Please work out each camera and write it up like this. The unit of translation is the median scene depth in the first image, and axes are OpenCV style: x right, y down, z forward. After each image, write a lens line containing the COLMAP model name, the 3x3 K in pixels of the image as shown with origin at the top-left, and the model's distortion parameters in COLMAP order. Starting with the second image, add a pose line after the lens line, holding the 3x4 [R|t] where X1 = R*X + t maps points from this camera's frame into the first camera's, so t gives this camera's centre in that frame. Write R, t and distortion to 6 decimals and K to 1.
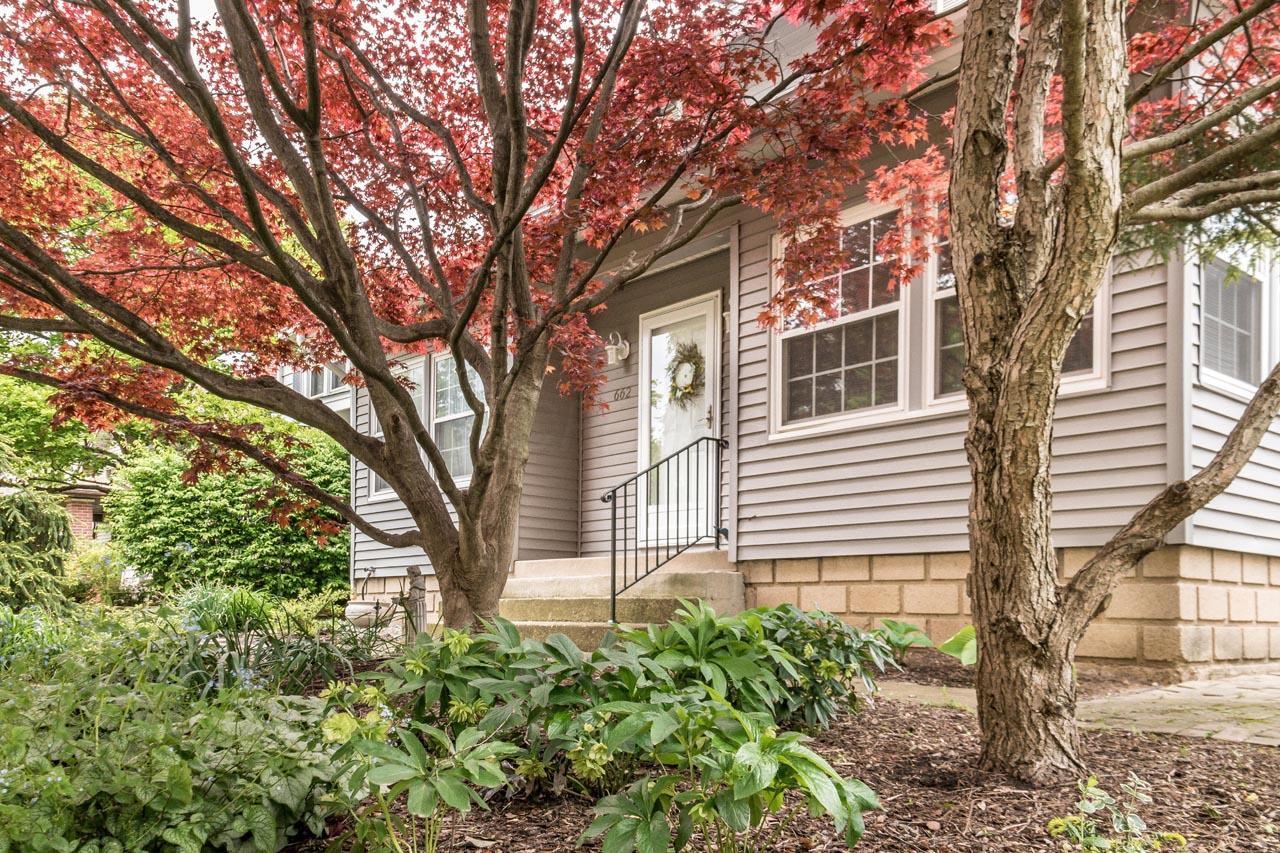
lens RADIAL K [[1035.4, 0, 642.4], [0, 1035.4, 535.6], [0, 0, 1]] dist [0.212581, 0.000086]
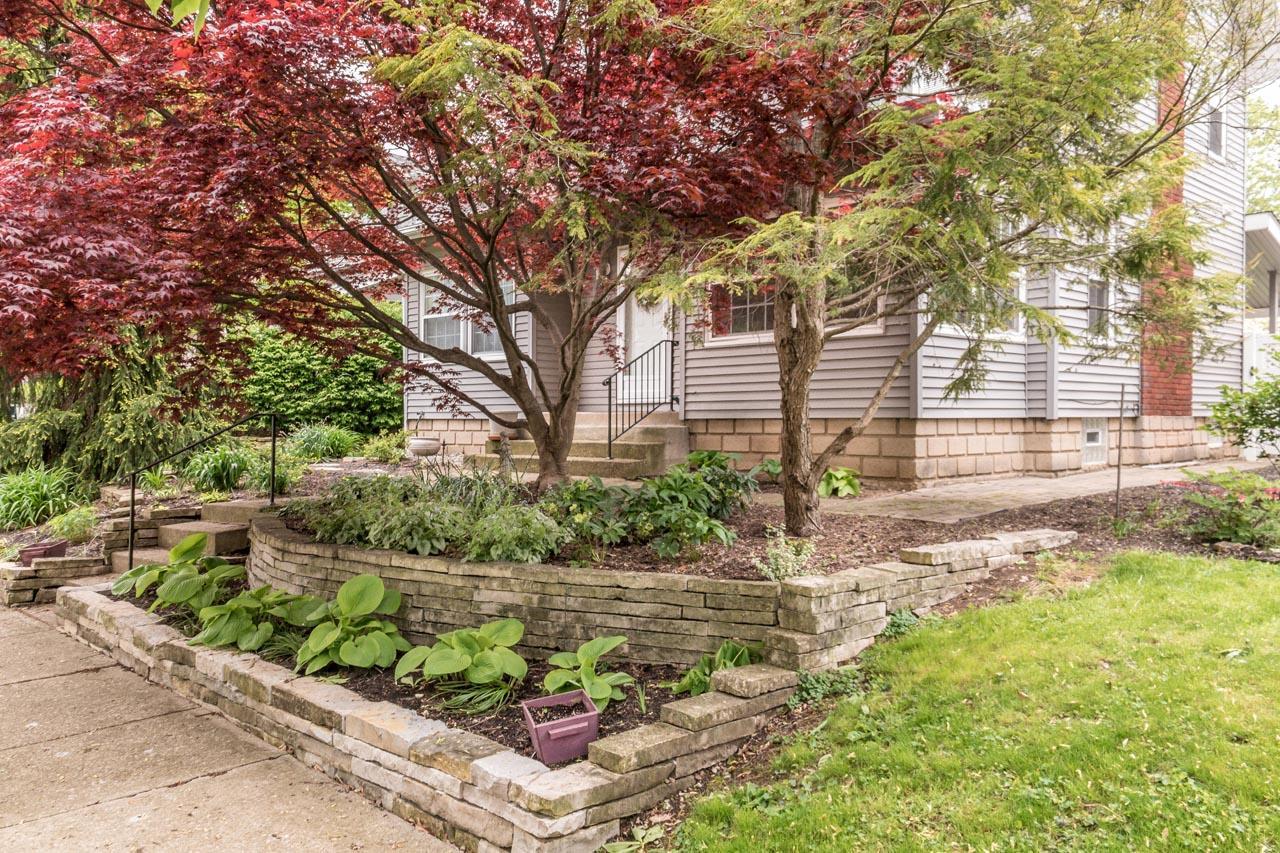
lens RADIAL K [[992.5, 0, 640.0], [0, 992.5, 426.5], [0, 0, 1]] dist [0.174531, -0.138433]
pose [[0.998278, -0.006853, 0.058253, -0.069224], [0.001995, 0.996544, 0.083044, -0.094199], [-0.058621, -0.082785, 0.994842, -0.544156]]
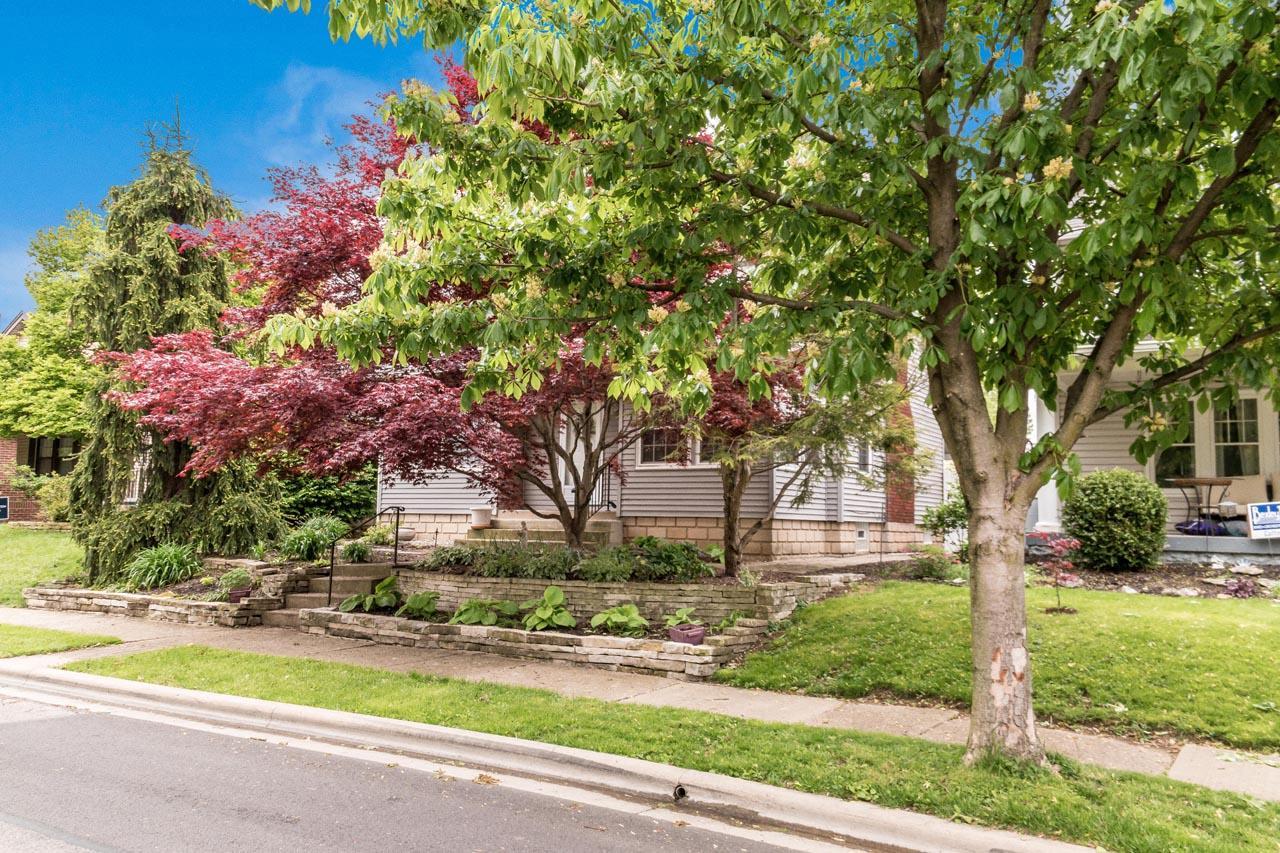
lens RADIAL K [[1030.3, 0, 655.0], [0, 1030.3, 425.8], [0, 0, 1]] dist [0.192350, -0.158876]
pose [[0.953993, 0.043753, 0.296619, -0.569111], [-0.038727, 0.998990, -0.022804, -0.139106], [-0.297317, 0.010268, 0.954724, -1.375862]]
